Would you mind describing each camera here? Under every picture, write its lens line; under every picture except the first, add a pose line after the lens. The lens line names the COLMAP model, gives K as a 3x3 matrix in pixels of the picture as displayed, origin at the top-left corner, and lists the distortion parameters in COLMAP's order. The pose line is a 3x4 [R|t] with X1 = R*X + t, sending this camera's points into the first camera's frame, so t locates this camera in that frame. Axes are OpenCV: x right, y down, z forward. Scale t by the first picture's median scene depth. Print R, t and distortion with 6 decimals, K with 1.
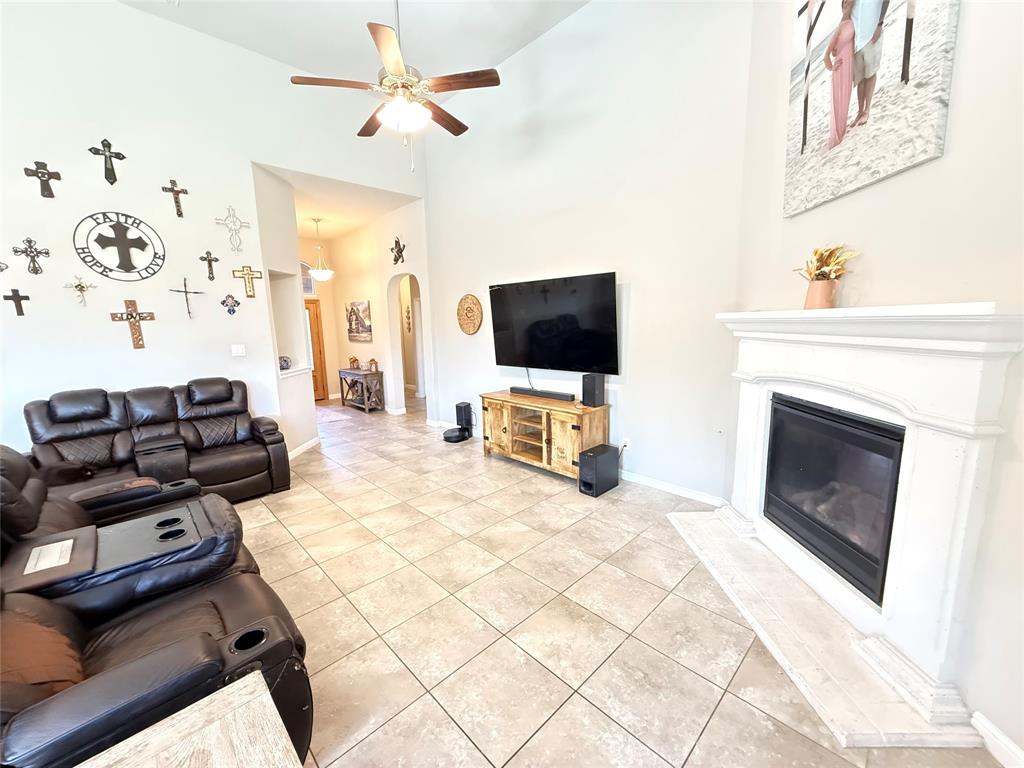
lens RADIAL K [[405.6, 0, 509.5], [0, 405.6, 384.7], [0, 0, 1]] dist [-0.002063, -0.000228]
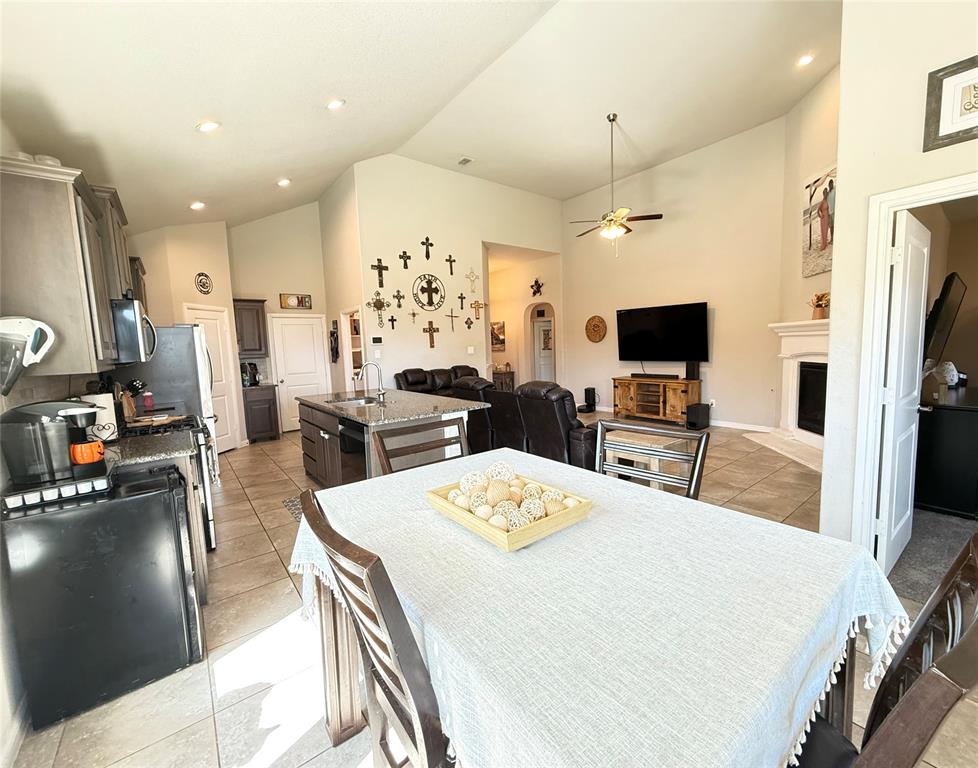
lens RADIAL K [[408.5, 0, 508.1], [0, 408.5, 385.1], [0, 0, 1]] dist [0.000425, -0.000066]
pose [[0.996917, 0.000868, -0.078454, -0.442027], [-0.004987, 0.998618, -0.052318, 0.171926], [0.078300, 0.052548, 0.995544, -0.782418]]
